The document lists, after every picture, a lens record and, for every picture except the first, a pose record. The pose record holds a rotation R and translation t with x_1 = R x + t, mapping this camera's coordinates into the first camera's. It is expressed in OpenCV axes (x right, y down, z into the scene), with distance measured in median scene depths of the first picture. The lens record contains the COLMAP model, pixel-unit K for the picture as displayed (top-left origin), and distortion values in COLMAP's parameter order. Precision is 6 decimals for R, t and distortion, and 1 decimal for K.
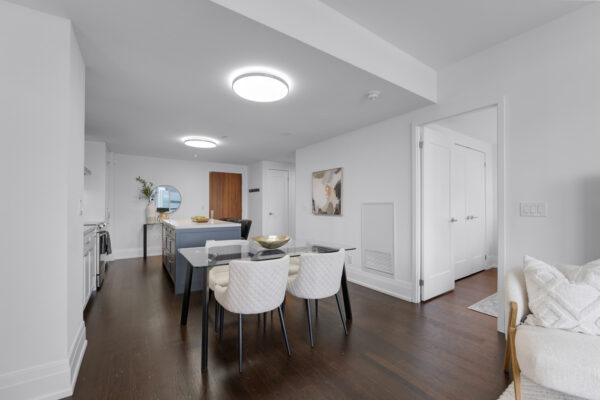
lens RADIAL K [[249.5, 0, 299.9], [0, 249.5, 202.5], [0, 0, 1]] dist [-0.008094, -0.000864]
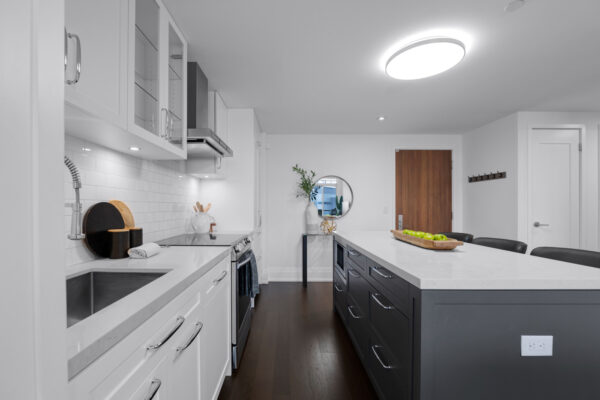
lens RADIAL K [[267.7, 0, 286.9], [0, 267.7, 206.1], [0, 0, 1]] dist [-0.007721, 0.000400]
pose [[0.819657, 0.000878, -0.572853, -0.319281], [0.005234, 0.999946, 0.009022, 0.005839], [0.572830, -0.010393, 0.819608, 0.492905]]
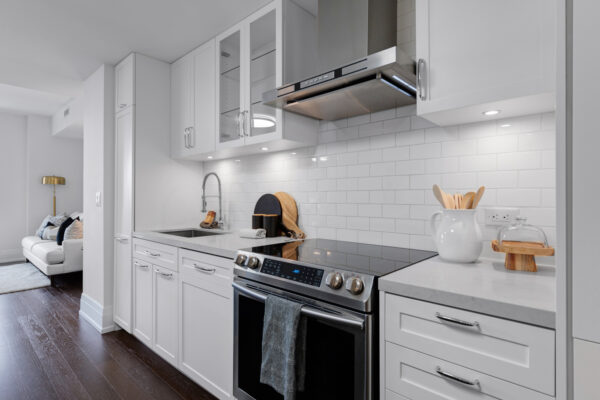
lens RADIAL K [[318.9, 0, 290.6], [0, 318.9, 198.6], [0, 0, 1]] dist [0.011150, 0.001532]
pose [[-0.976592, 0.001931, -0.215093, -0.638623], [0.005063, 0.999889, -0.014015, 0.018007], [0.215042, -0.014776, -0.976493, 1.178422]]
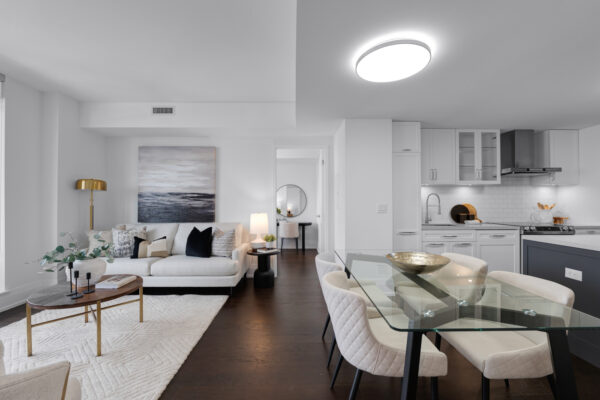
lens RADIAL K [[249.5, 0, 297.6], [0, 249.5, 203.1], [0, 0, 1]] dist [-0.008094, -0.000864]
pose [[-0.544503, -0.002469, -0.838755, 0.391269], [0.016561, 0.999769, -0.013694, -0.000663], [0.838595, -0.021348, -0.544336, 0.636463]]
